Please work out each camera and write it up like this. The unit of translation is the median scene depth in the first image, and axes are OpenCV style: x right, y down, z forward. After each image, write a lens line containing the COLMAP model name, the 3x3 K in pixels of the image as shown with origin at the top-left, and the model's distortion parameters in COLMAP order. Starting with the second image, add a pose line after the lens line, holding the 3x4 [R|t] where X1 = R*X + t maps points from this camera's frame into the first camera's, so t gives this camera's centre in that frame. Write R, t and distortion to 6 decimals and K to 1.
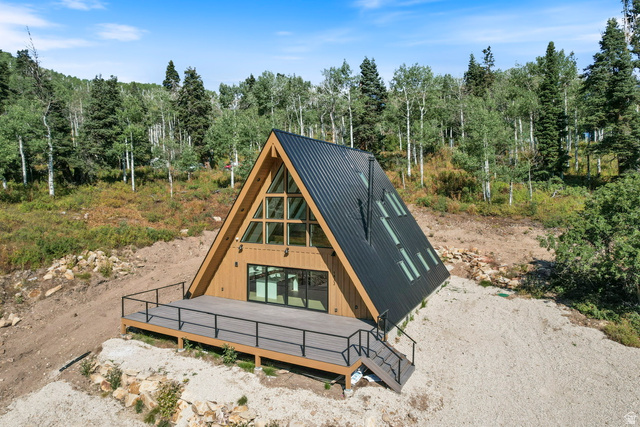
lens RADIAL K [[401.6, 0, 306.2], [0, 401.6, 215.0], [0, 0, 1]] dist [-0.095600, 0.089259]
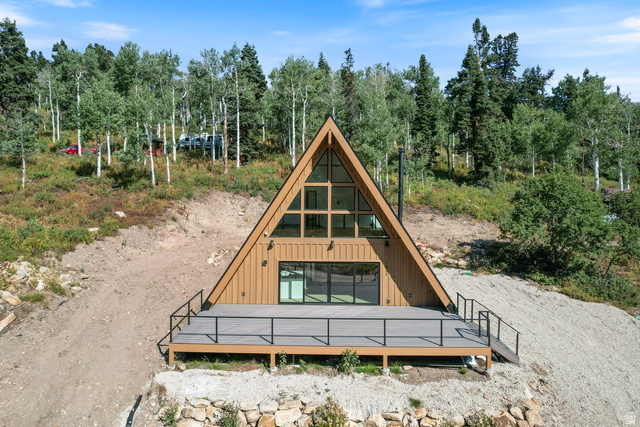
lens RADIAL K [[416.9, 0, 319.3], [0, 416.9, 196.8], [0, 0, 1]] dist [-0.067390, 0.053788]
pose [[0.899216, -0.005777, 0.437466, -0.480654], [0.016977, 0.999620, -0.021696, 0.000095], [-0.437175, 0.026936, 0.898973, 0.131265]]
